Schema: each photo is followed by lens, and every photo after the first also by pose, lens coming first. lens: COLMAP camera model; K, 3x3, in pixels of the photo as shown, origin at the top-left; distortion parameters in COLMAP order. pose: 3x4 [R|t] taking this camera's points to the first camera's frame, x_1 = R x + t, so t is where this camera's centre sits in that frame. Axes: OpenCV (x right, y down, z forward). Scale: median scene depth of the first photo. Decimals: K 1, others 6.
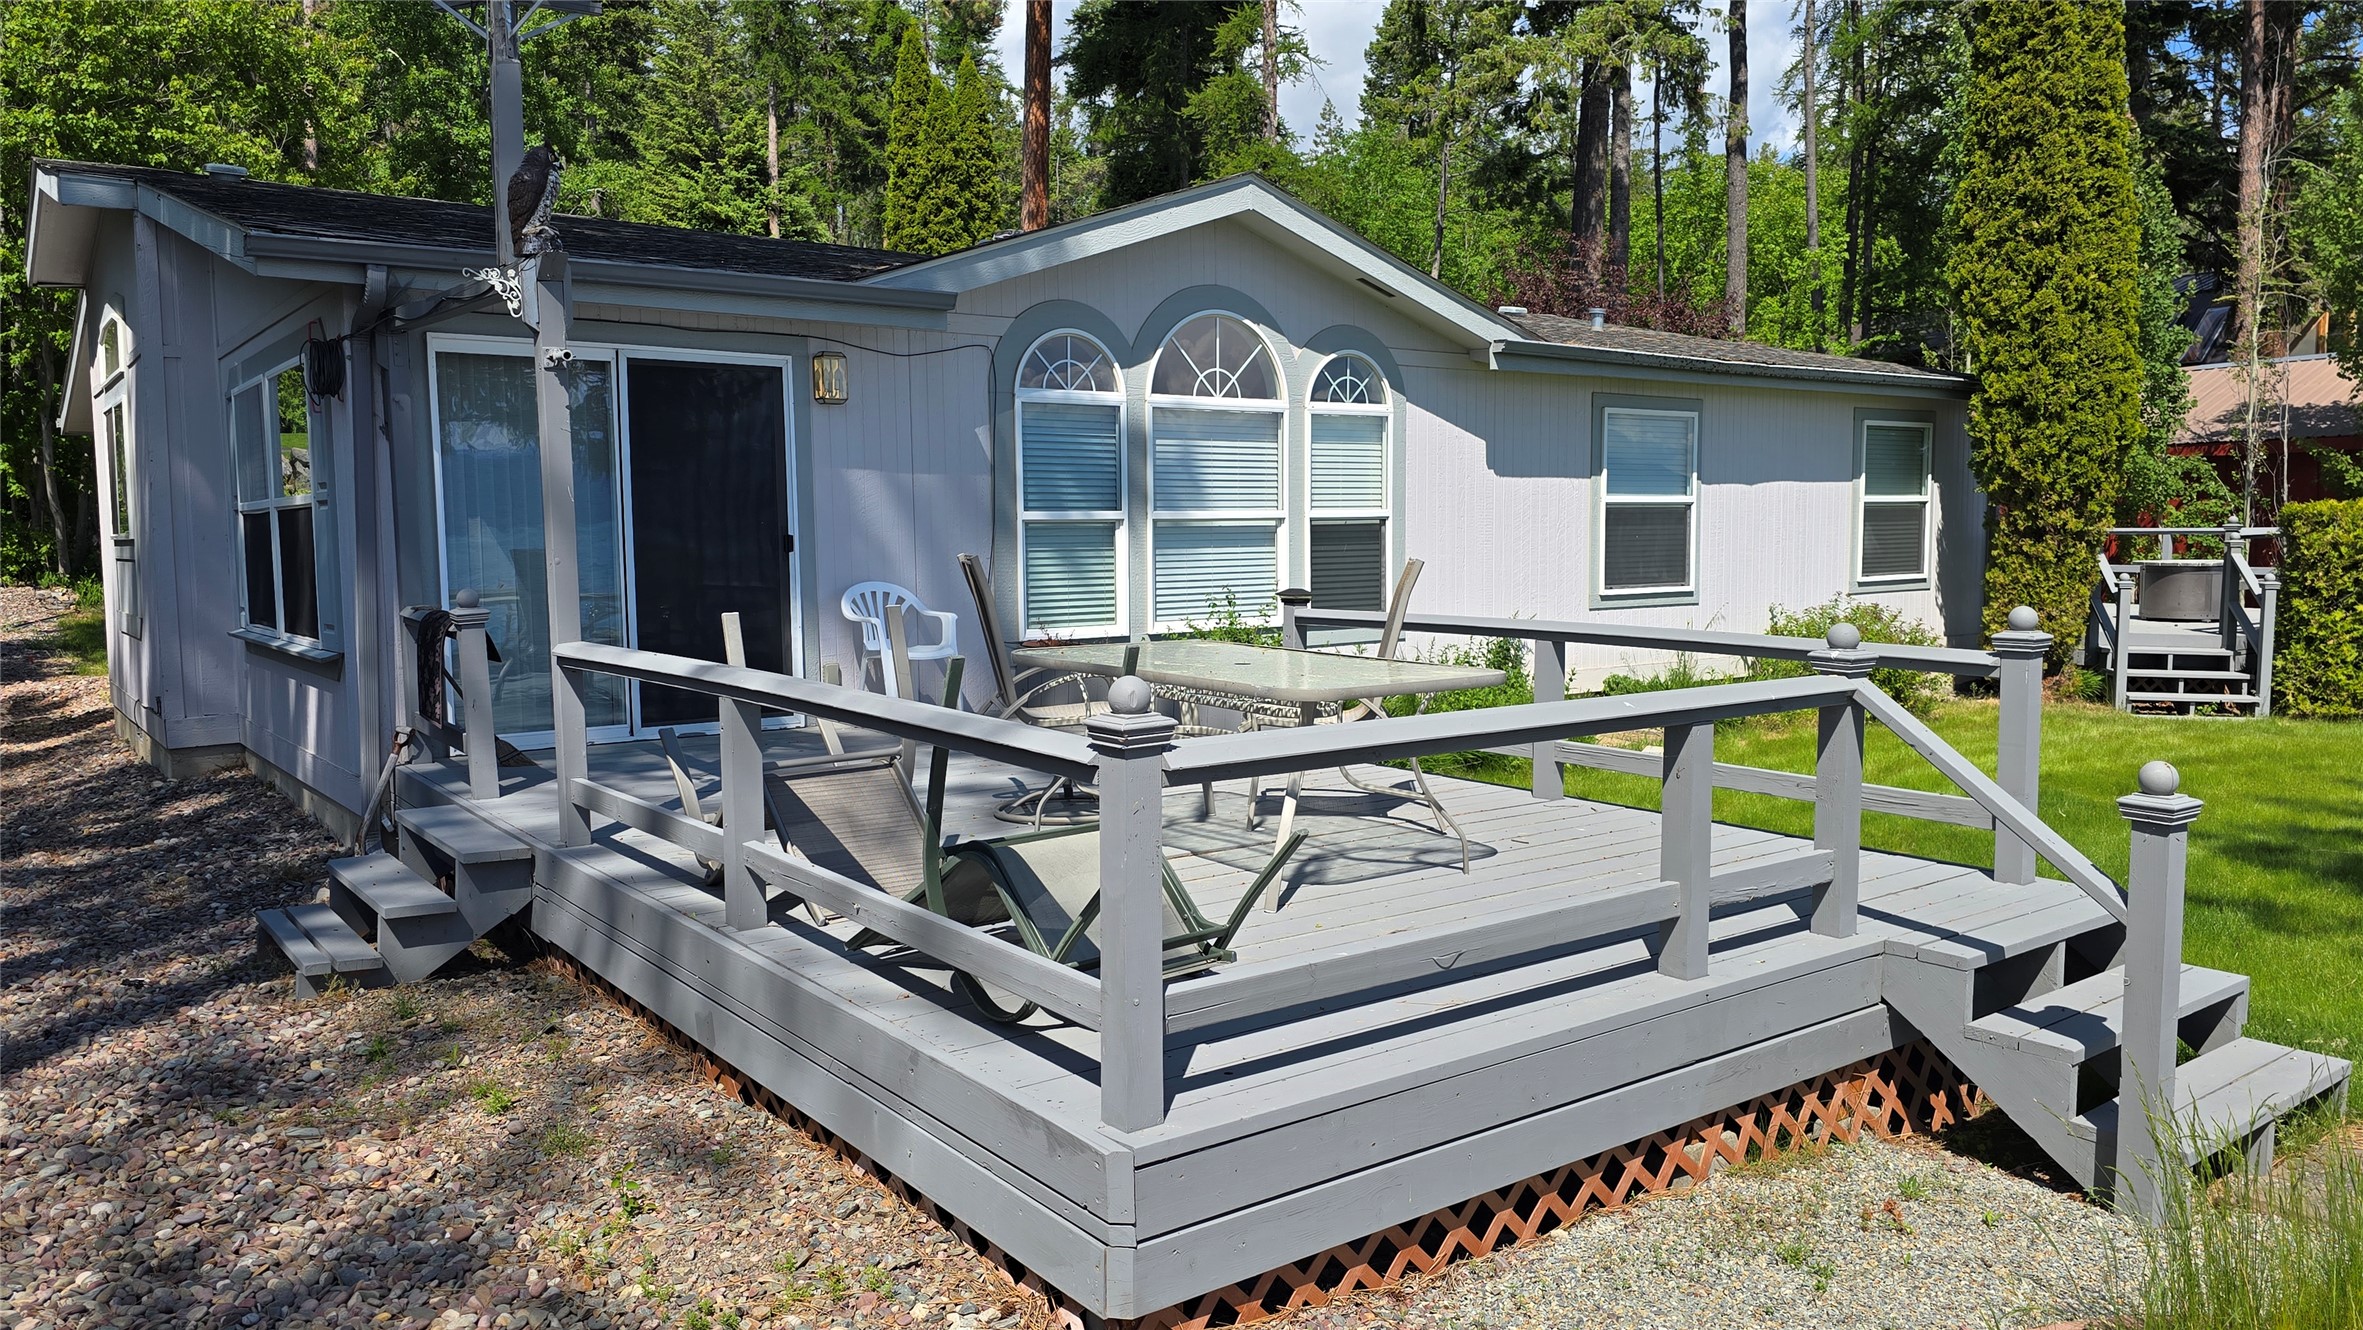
lens RADIAL K [[1620.7, 0, 1181.5], [0, 1620.7, 665.0], [0, 0, 1]] dist [0.061826, 0.000644]
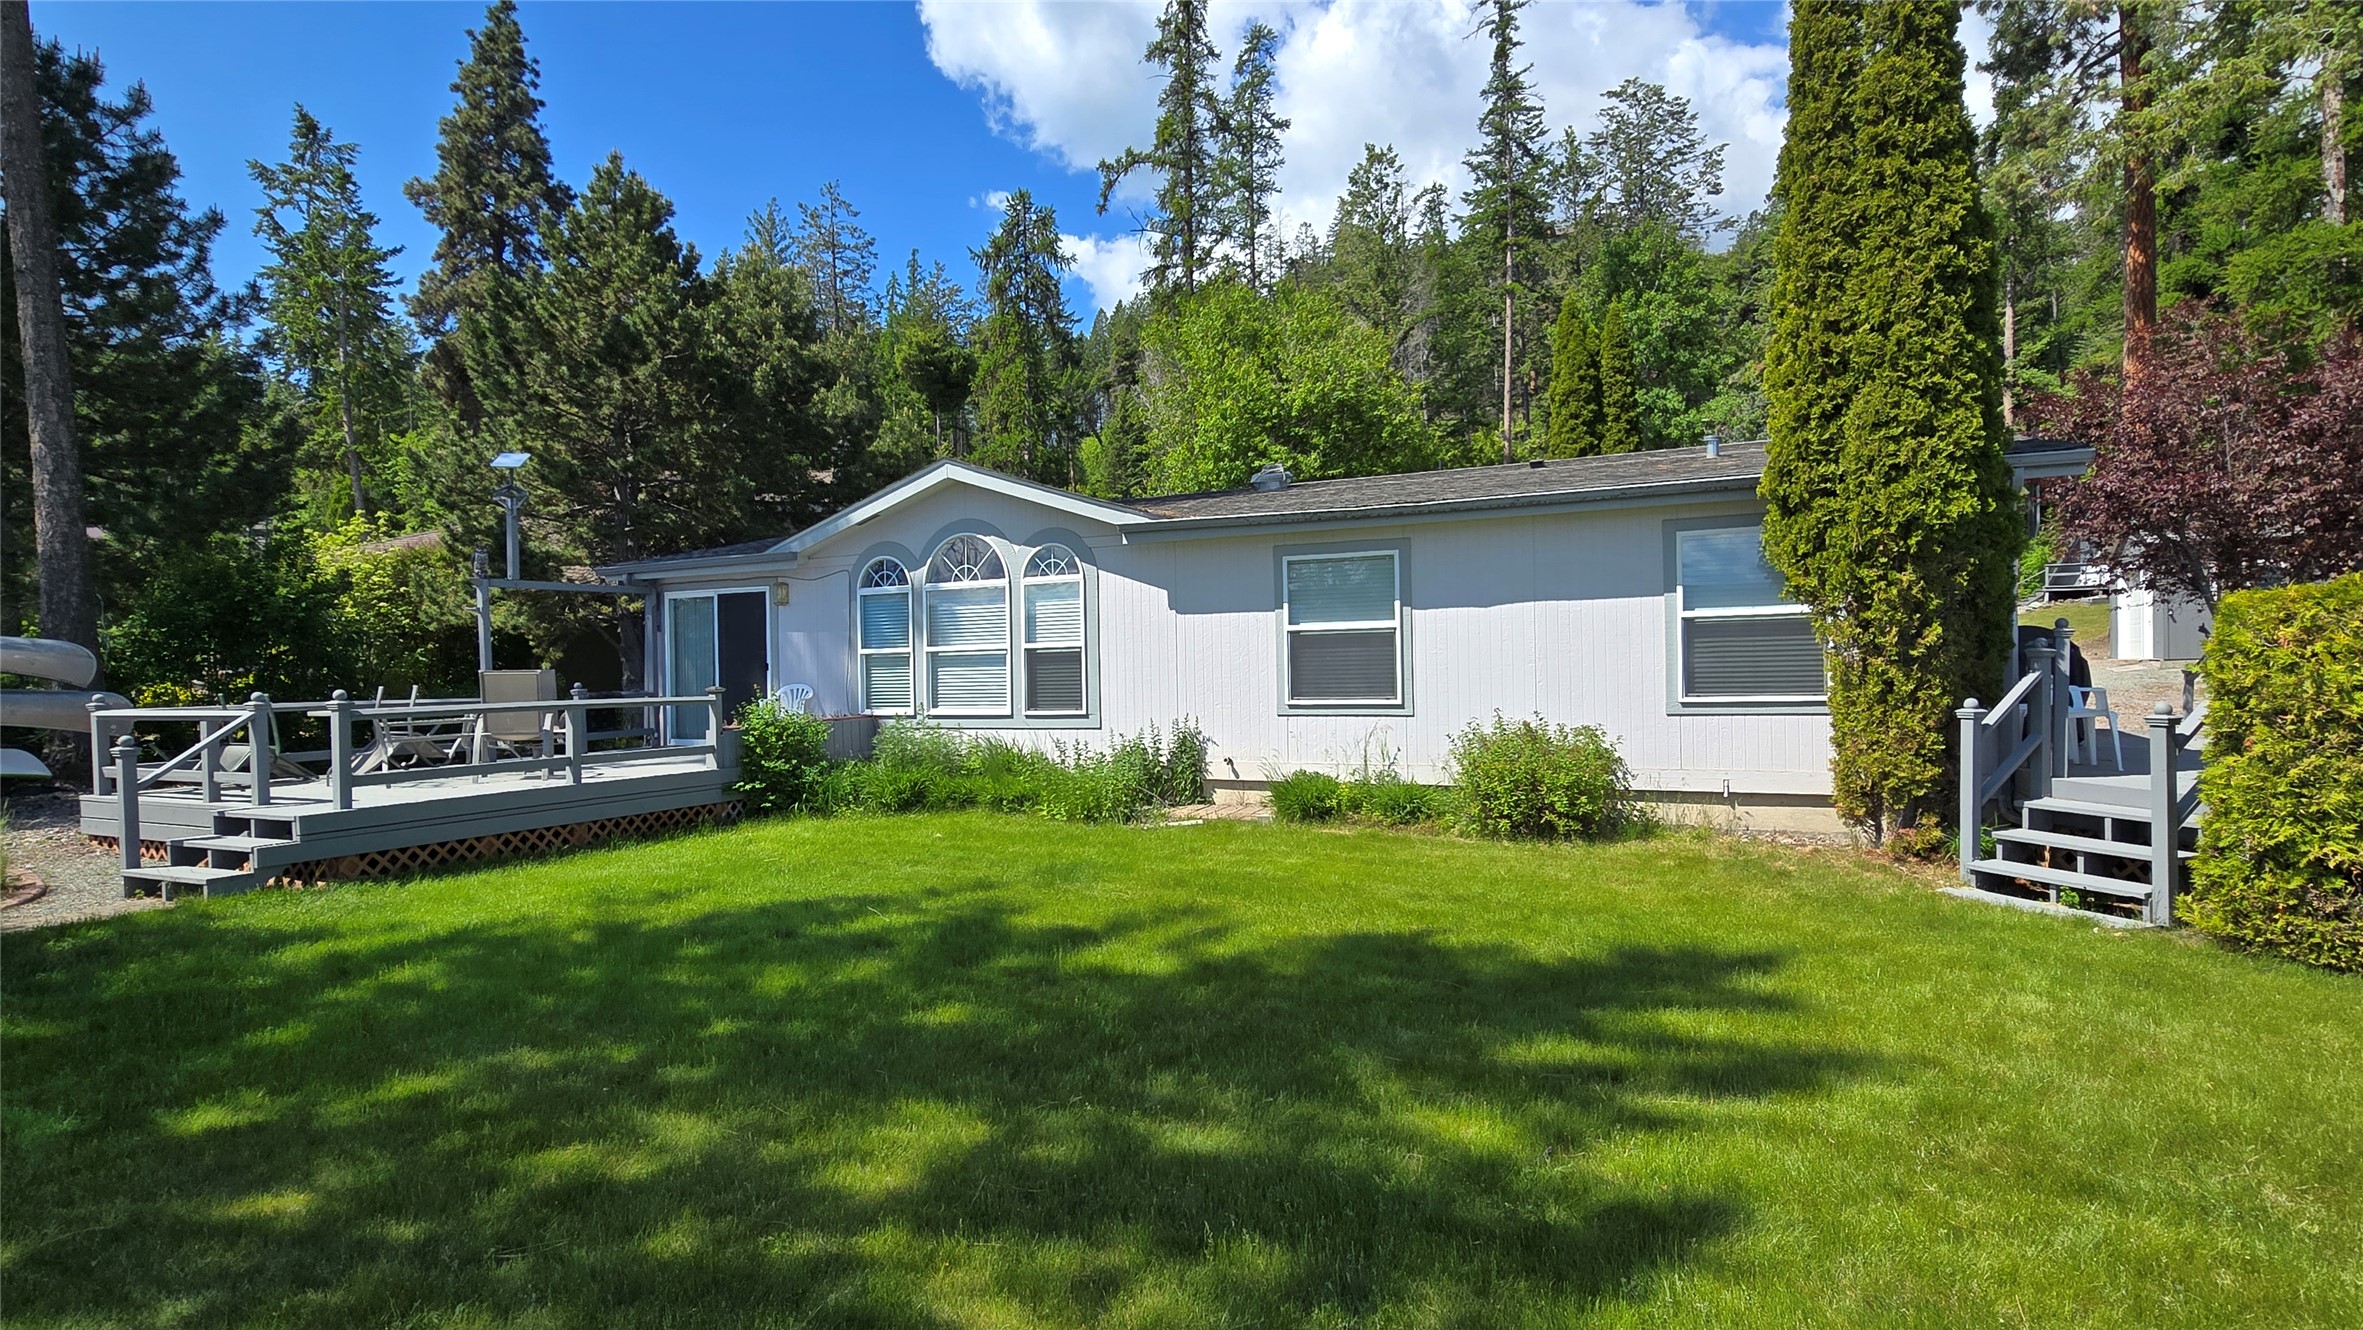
lens RADIAL K [[971.5, 0, 1185.3], [0, 971.5, 680.7], [0, 0, 1]] dist [-0.002794, -0.000158]
pose [[0.551795, 0.019644, -0.833748, 0.938395], [-0.047483, 0.998841, -0.007891, -0.055744], [0.832627, 0.043943, 0.552088, 0.570381]]
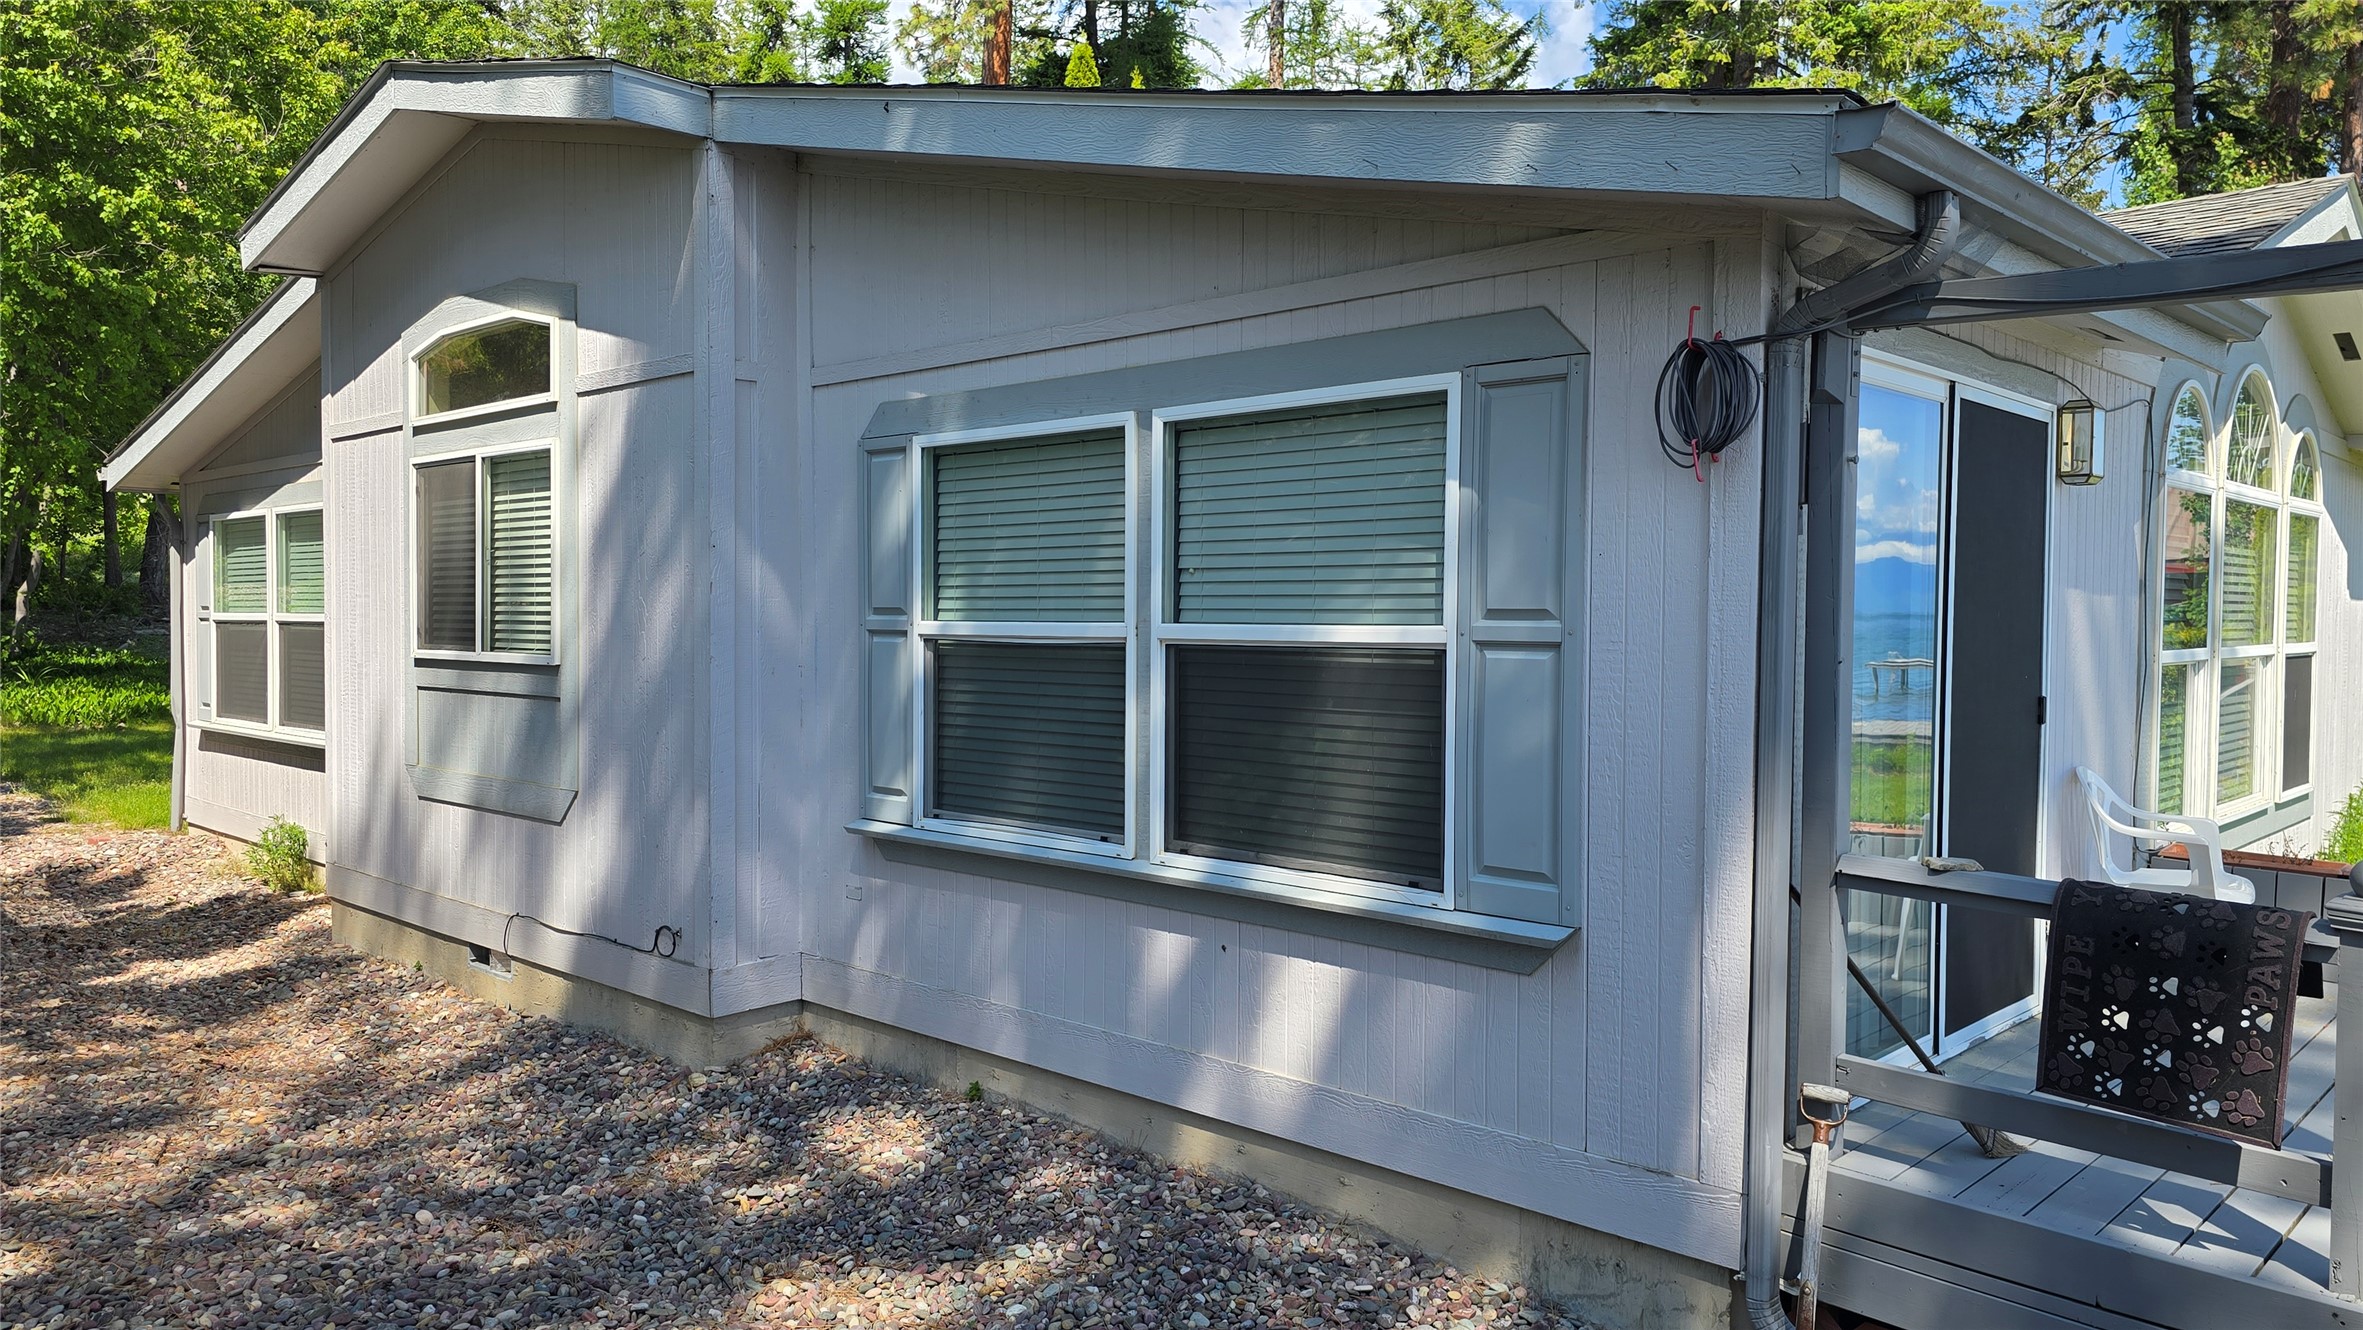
lens RADIAL K [[1620.7, 0, 1181.5], [0, 1620.7, 665.0], [0, 0, 1]] dist [0.061826, 0.000644]
pose [[0.987128, 0.009725, 0.159633, -0.499615], [-0.001975, 0.998815, -0.048633, -0.047241], [-0.159917, 0.047691, 0.985978, 0.346265]]
